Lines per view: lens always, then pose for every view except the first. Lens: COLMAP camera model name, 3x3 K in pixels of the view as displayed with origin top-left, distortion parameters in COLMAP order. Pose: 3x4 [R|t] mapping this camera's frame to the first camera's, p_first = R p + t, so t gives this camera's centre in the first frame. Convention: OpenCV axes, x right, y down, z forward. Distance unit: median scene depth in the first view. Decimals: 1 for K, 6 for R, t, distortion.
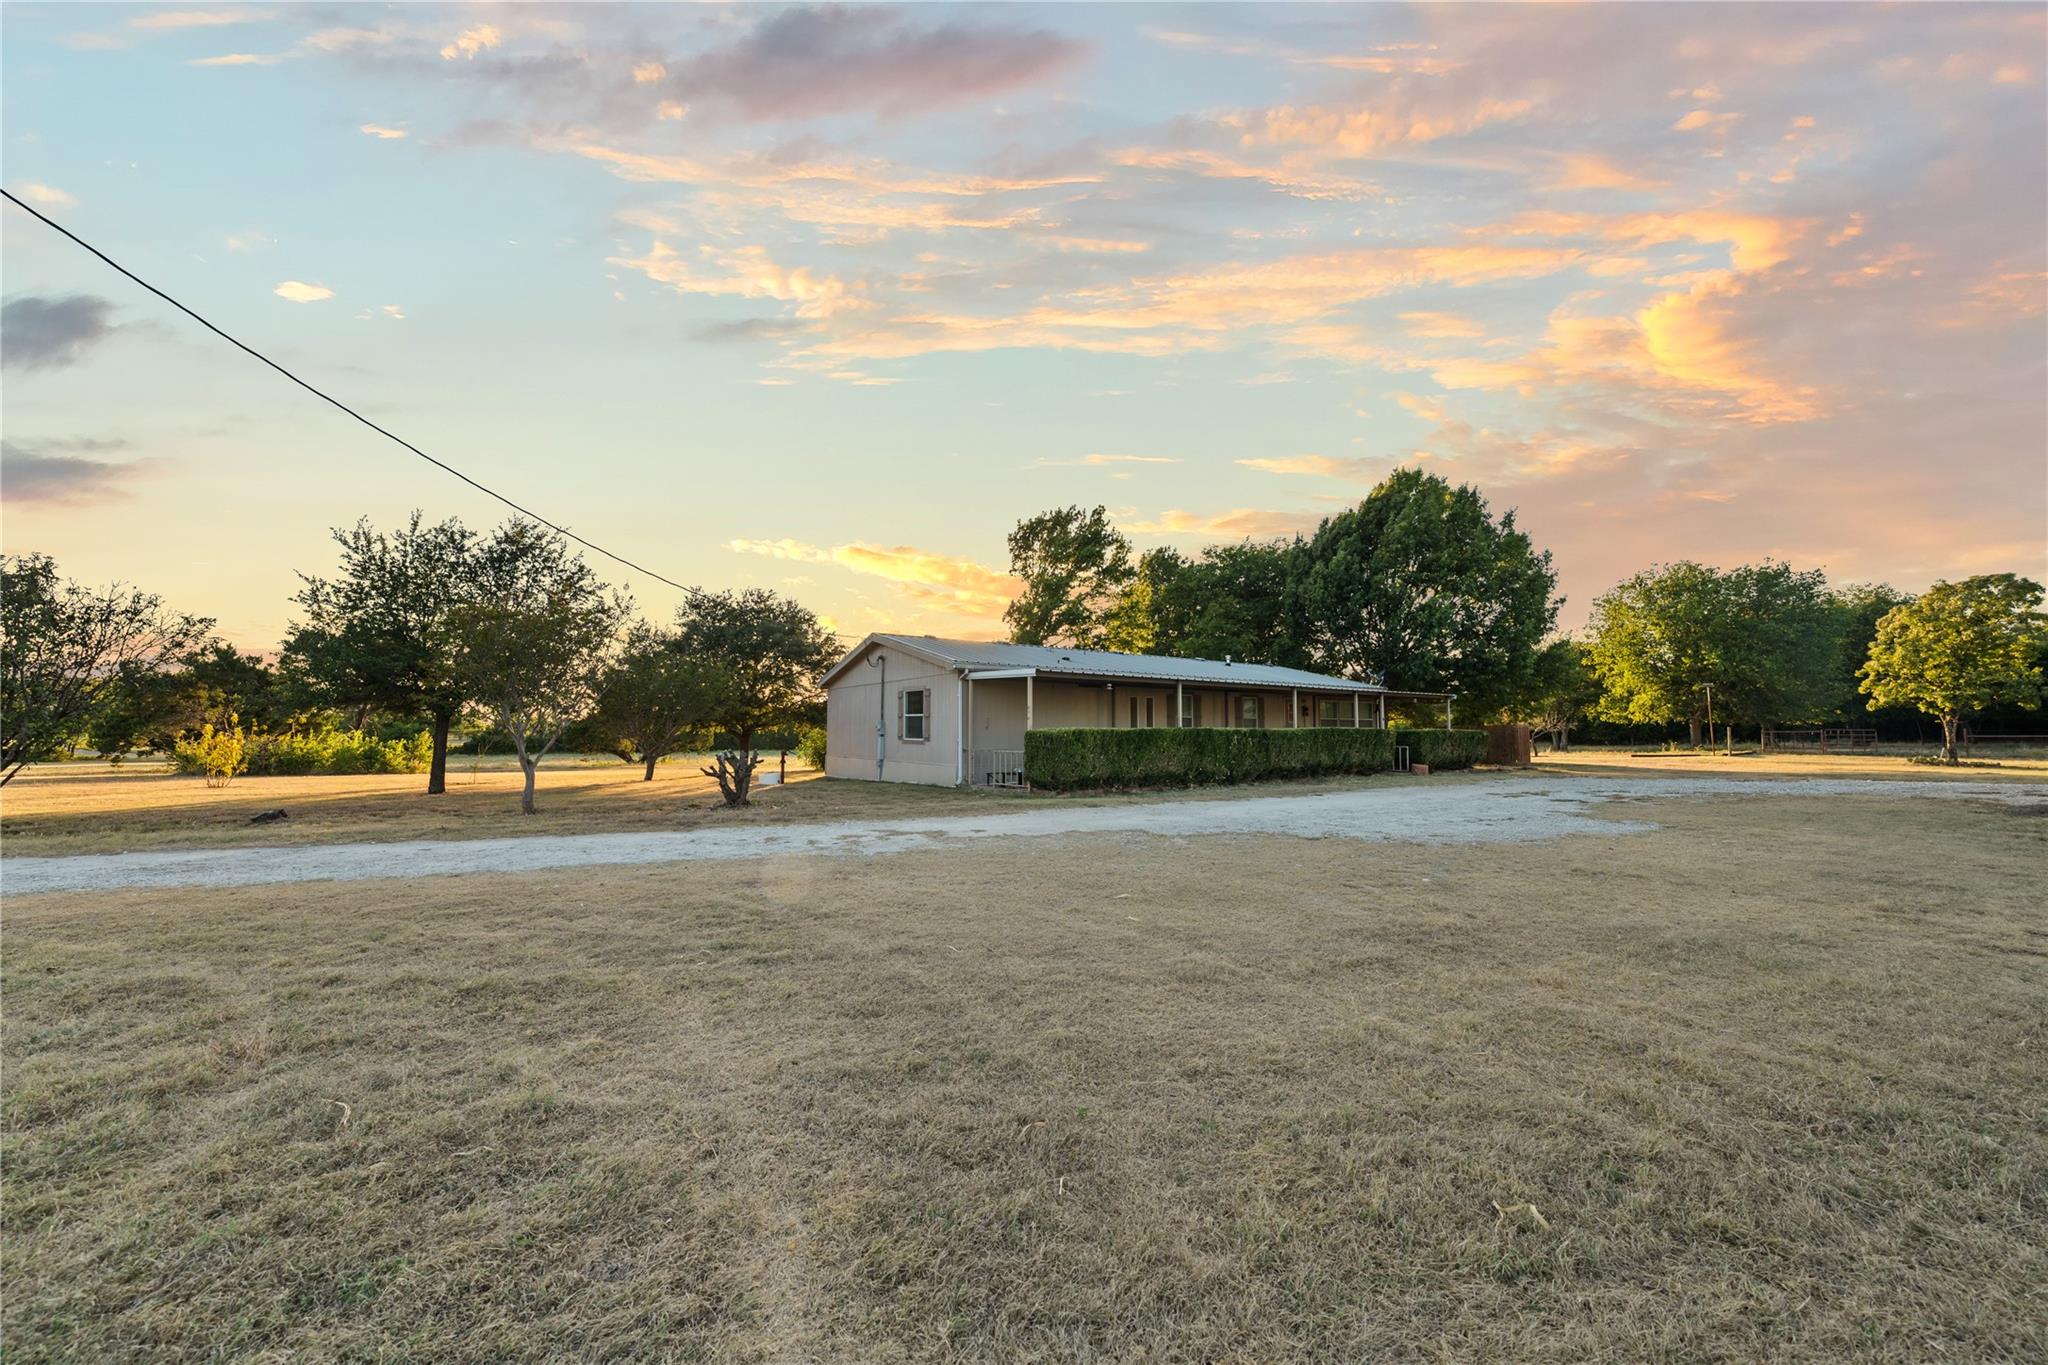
lens RADIAL K [[723.2, 0, 1023.1], [0, 723.2, 682.2], [0, 0, 1]] dist [0.000208, 0.000094]
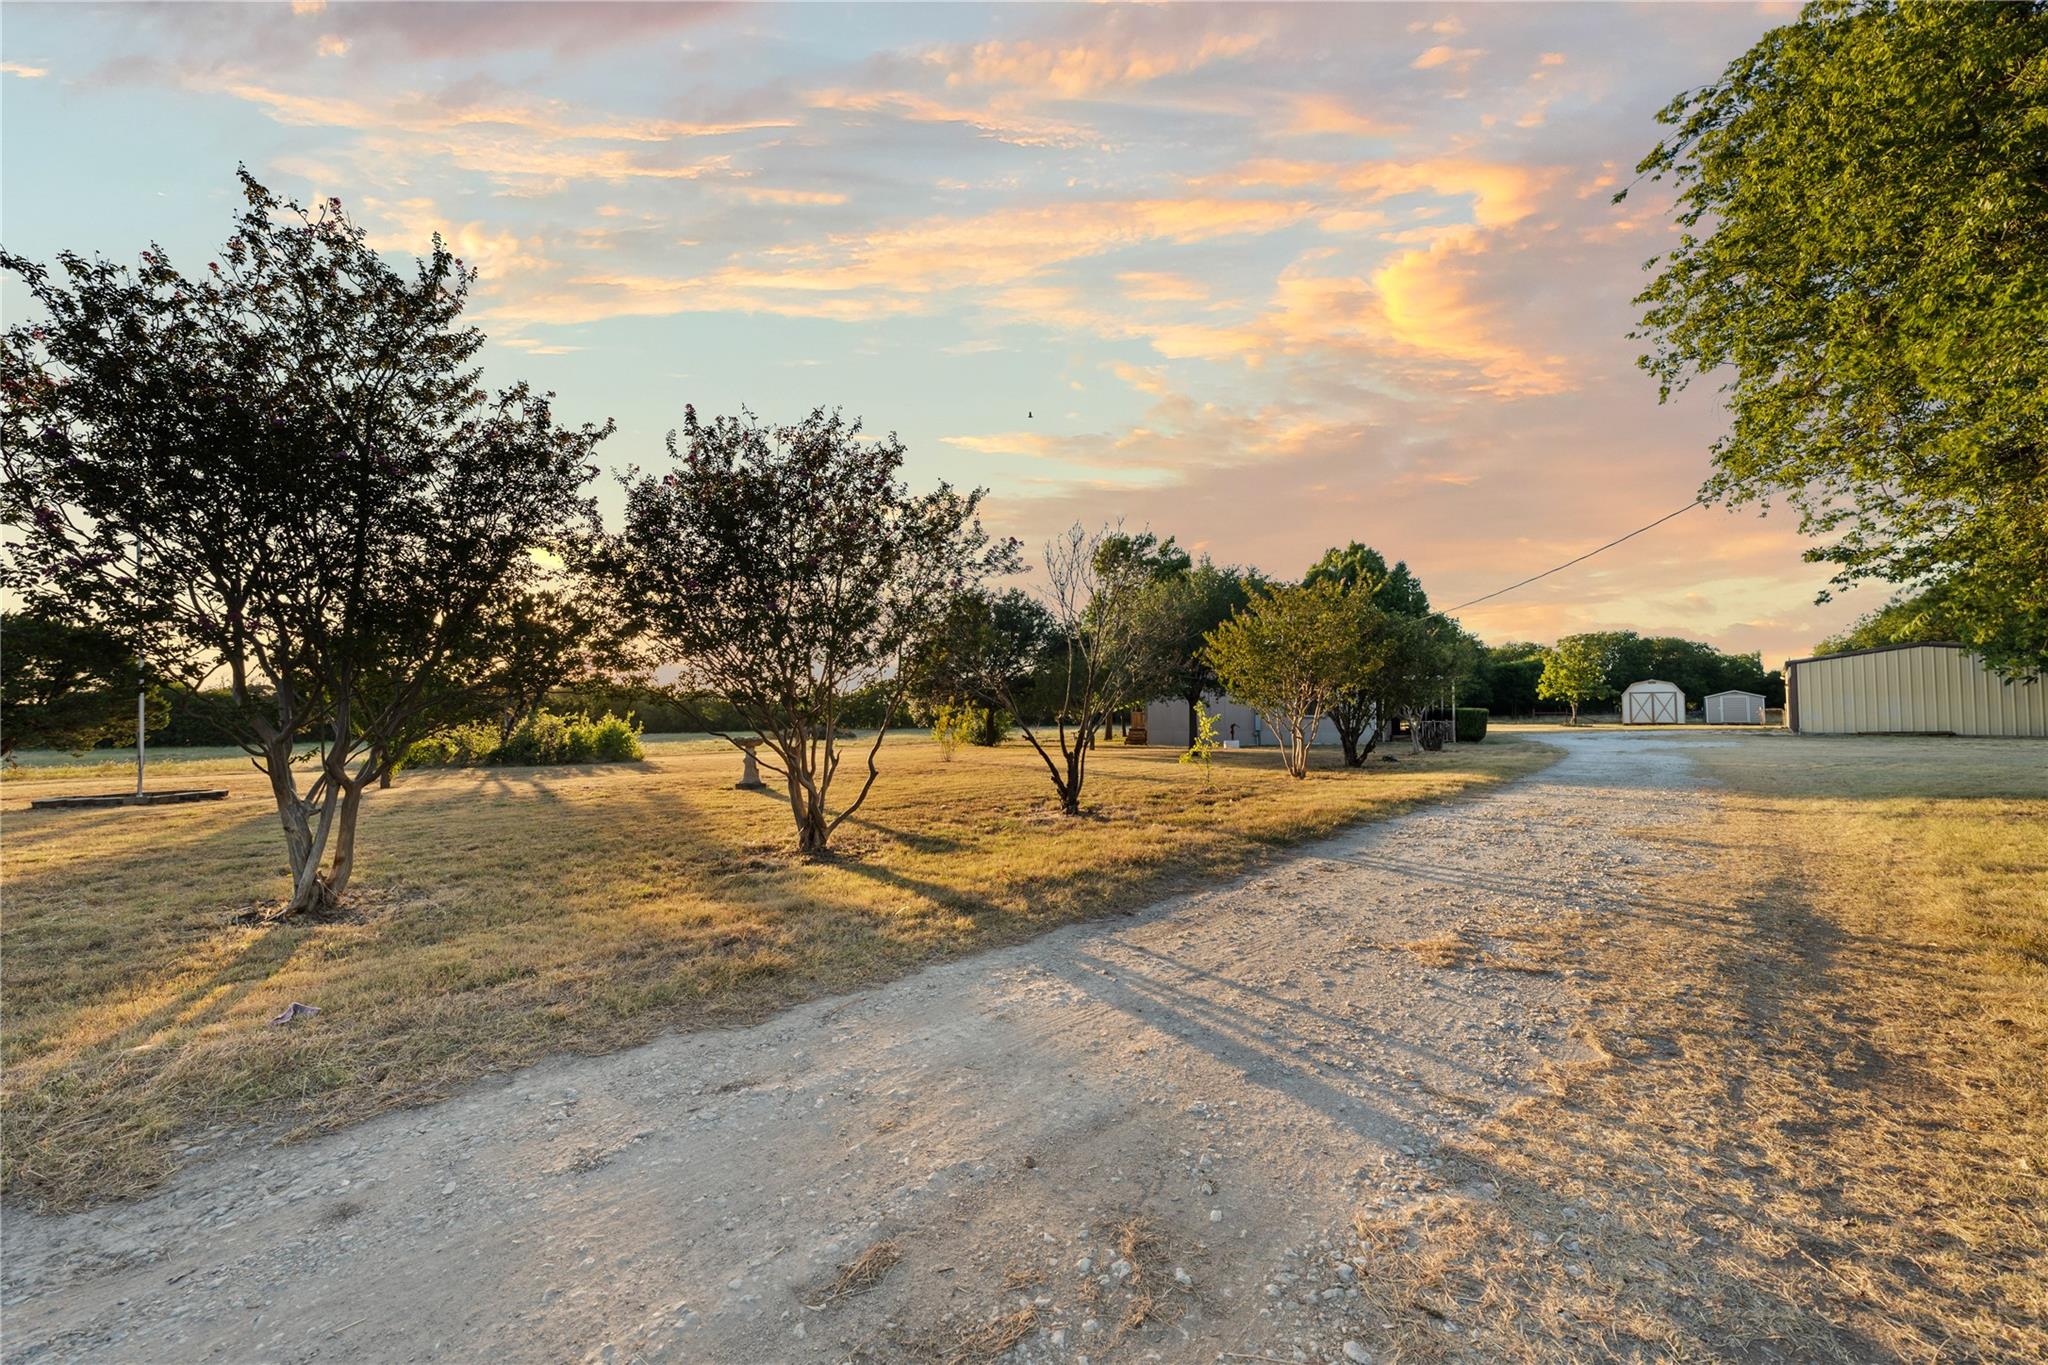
lens RADIAL K [[723.2, 0, 1024.9], [0, 723.2, 680.7], [0, 0, 1]] dist [0.000208, 0.000094]
pose [[0.999946, -0.000719, 0.010361, 0.394699], [0.000708, 0.999999, 0.001070, -0.008611], [-0.010362, -0.001063, 0.999946, 0.107553]]
